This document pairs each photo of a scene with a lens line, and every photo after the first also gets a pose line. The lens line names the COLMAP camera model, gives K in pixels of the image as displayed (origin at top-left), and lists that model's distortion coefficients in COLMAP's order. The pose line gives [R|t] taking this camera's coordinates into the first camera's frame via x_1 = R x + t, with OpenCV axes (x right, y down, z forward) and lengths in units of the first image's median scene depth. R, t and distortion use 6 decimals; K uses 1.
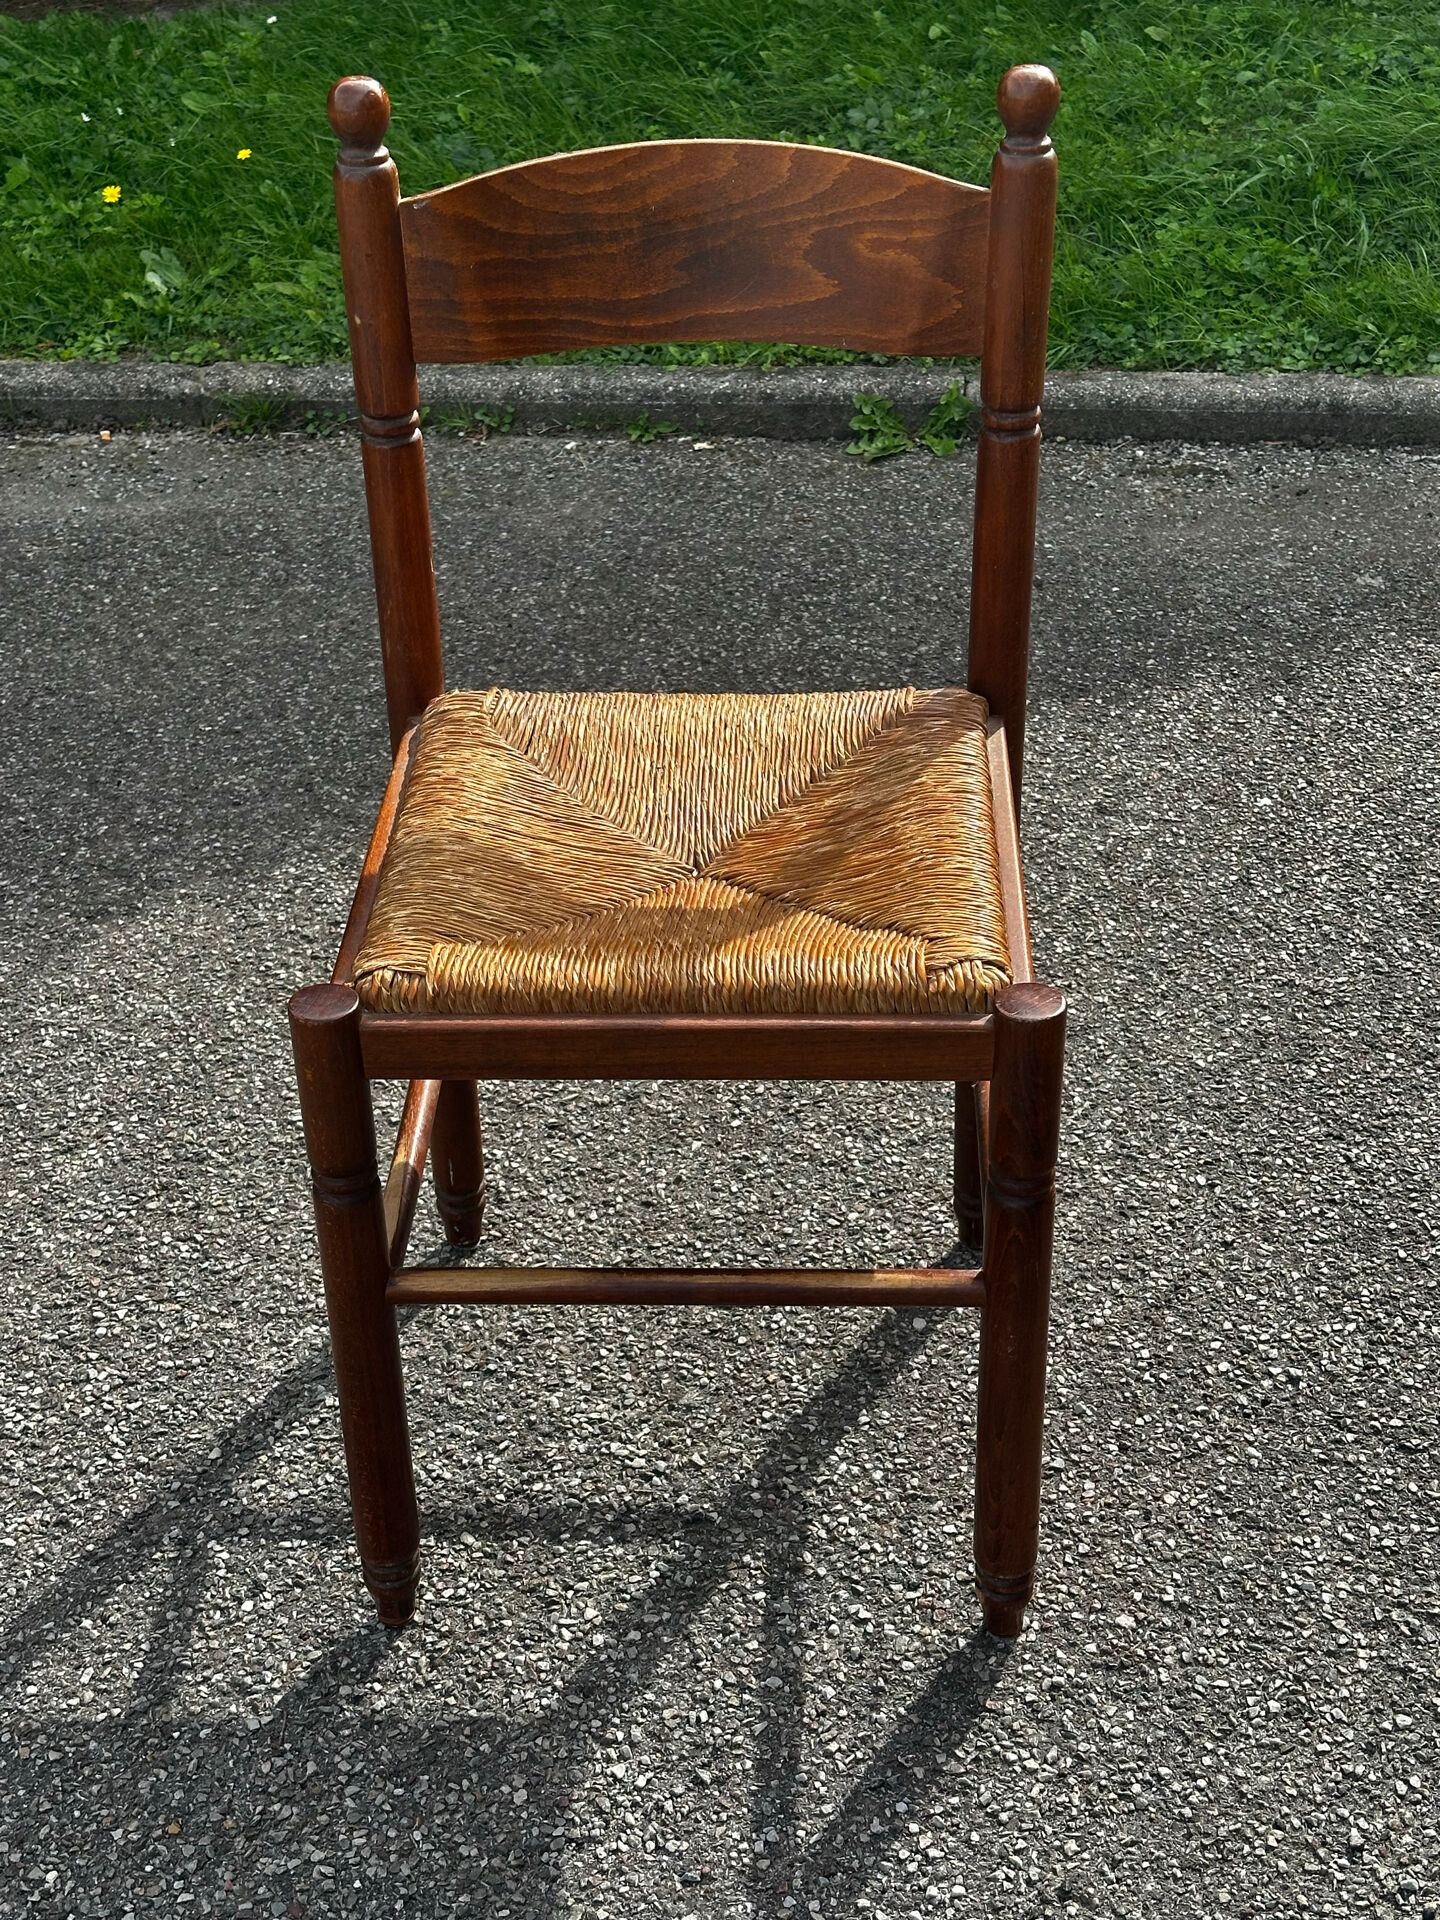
lens RADIAL K [[2688.4, 0, 726.3], [0, 2688.4, 995.6], [0, 0, 1]] dist [0.115185, 0.000000]
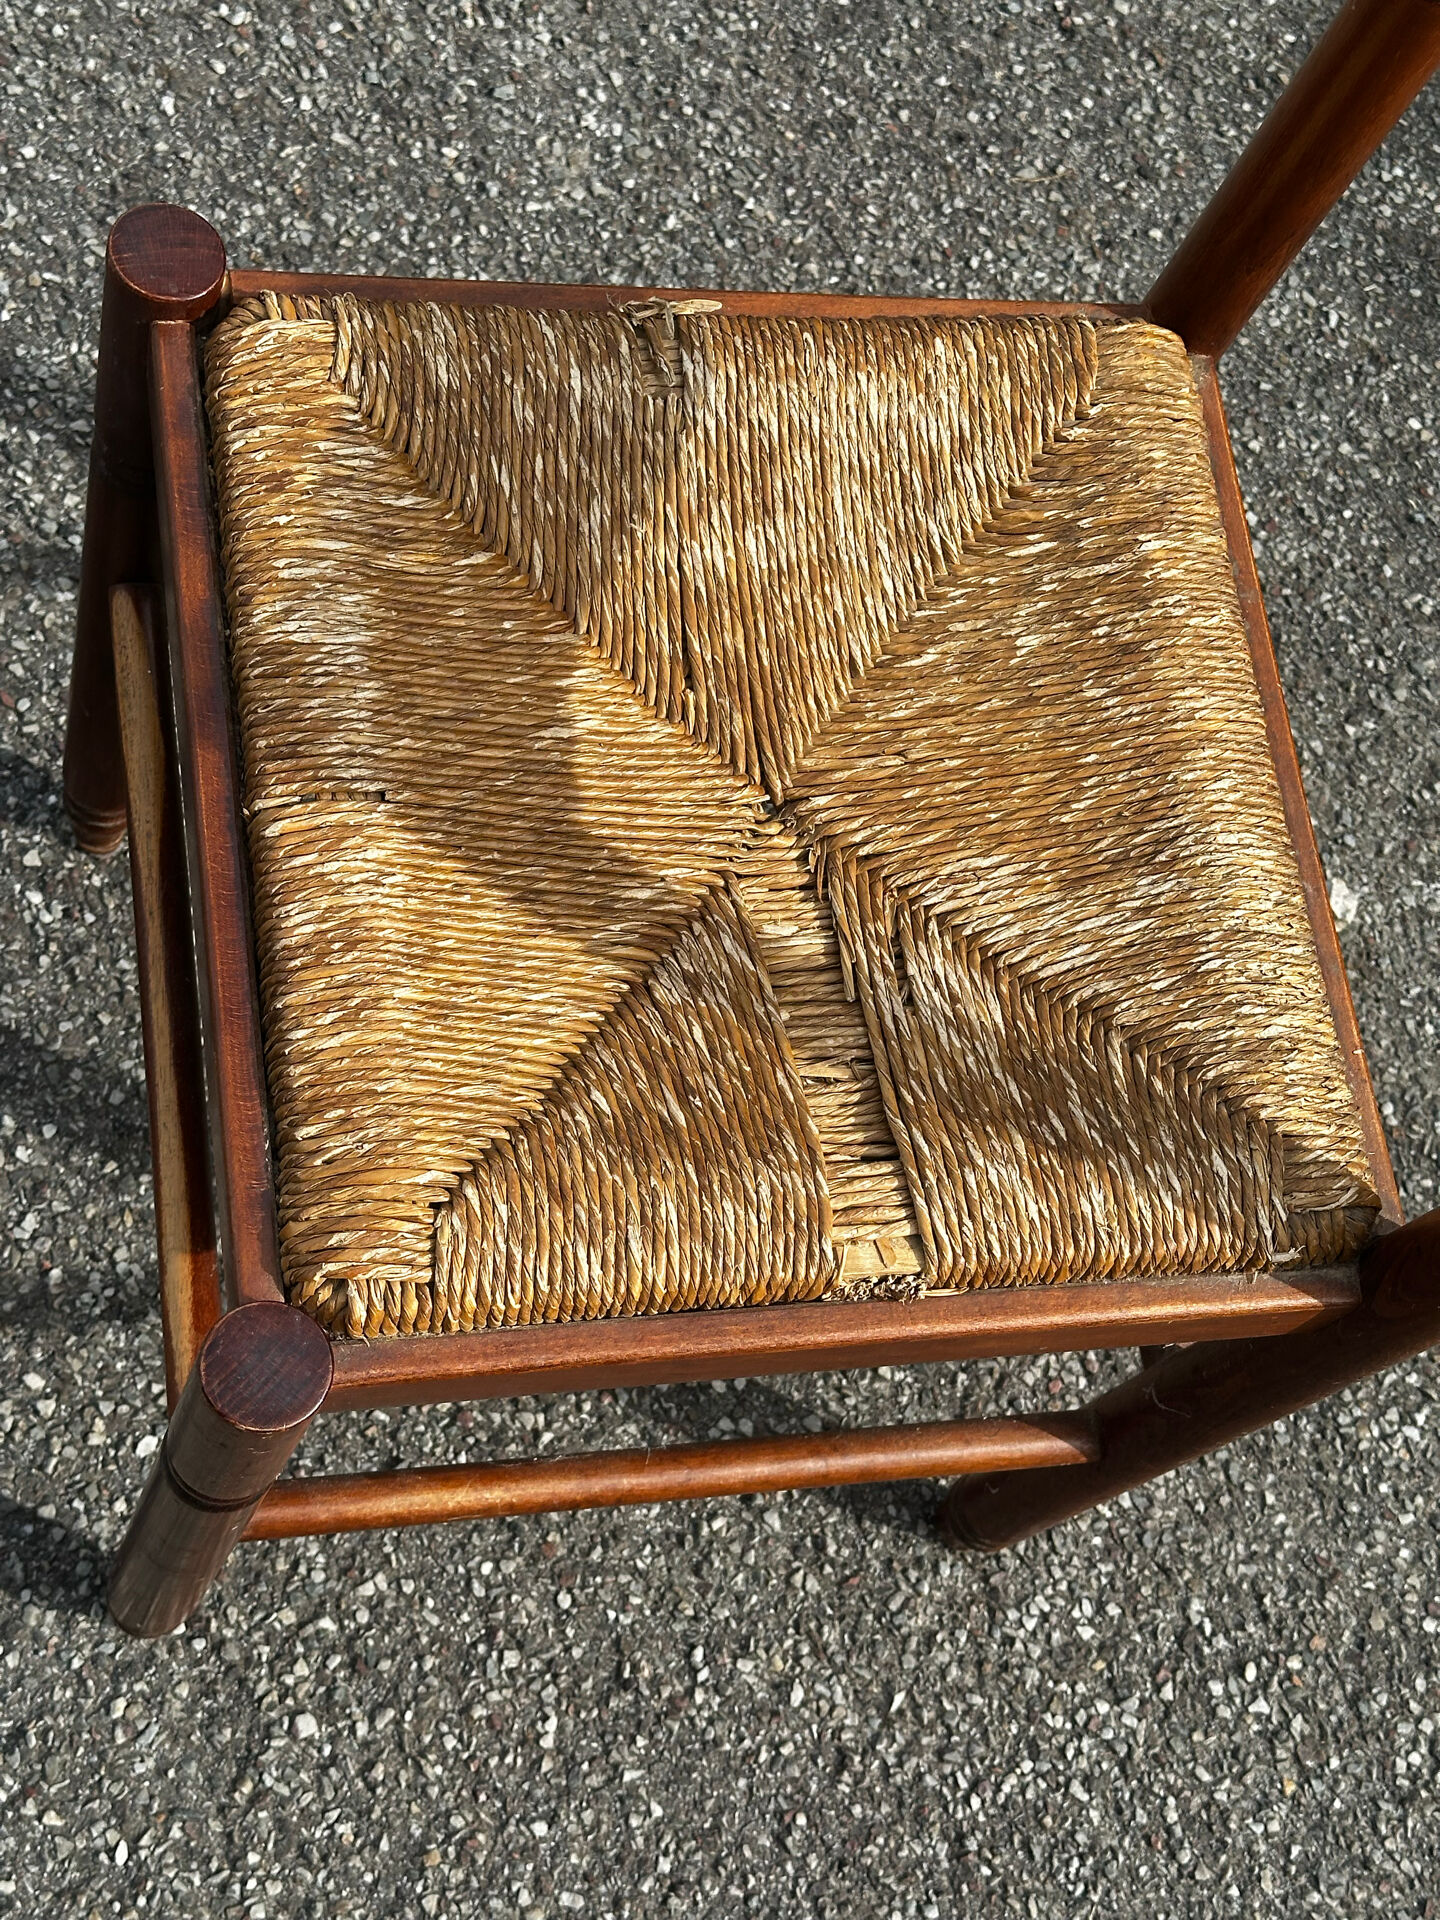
lens RADIAL K [[2688.4, 0, 702.0], [0, 2688.4, 991.7], [0, 0, 1]] dist [0.115185, 0.000000]
pose [[0.129988, 0.937627, -0.322425, -0.179989], [-0.733107, 0.309830, 0.605442, -0.227613], [0.667576, 0.157672, 0.727655, 0.374786]]
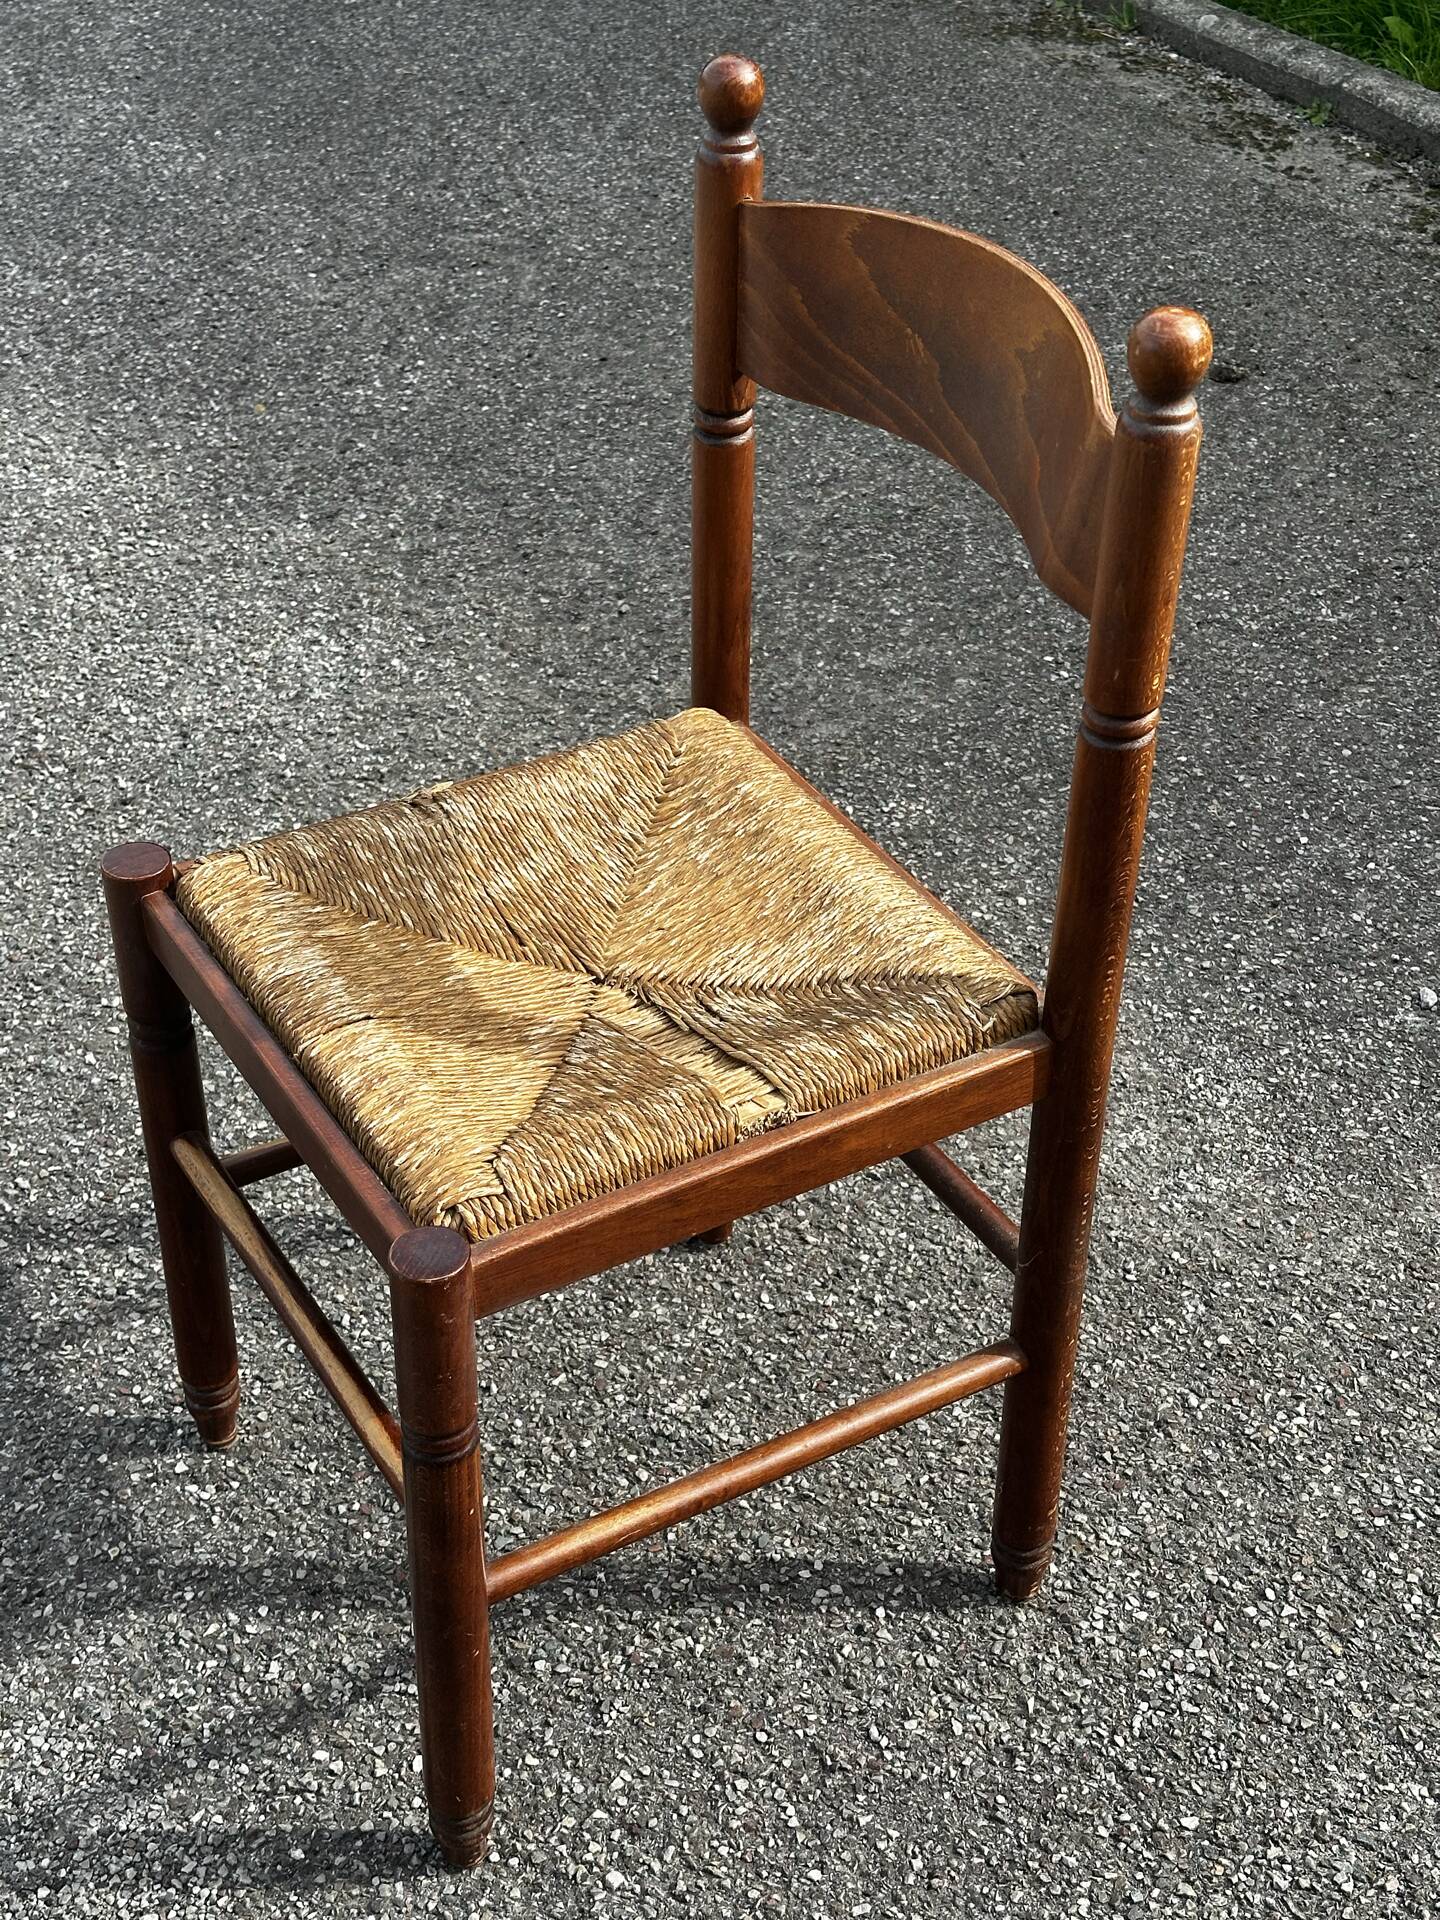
lens RADIAL K [[2688.4, 0, 734.0], [0, 2688.4, 992.3], [0, 0, 1]] dist [0.115185, 0.000000]
pose [[0.507750, 0.531162, -0.678275, 0.159508], [-0.483181, 0.827406, 0.286243, -0.196242], [0.713250, 0.182390, 0.676763, 0.240593]]
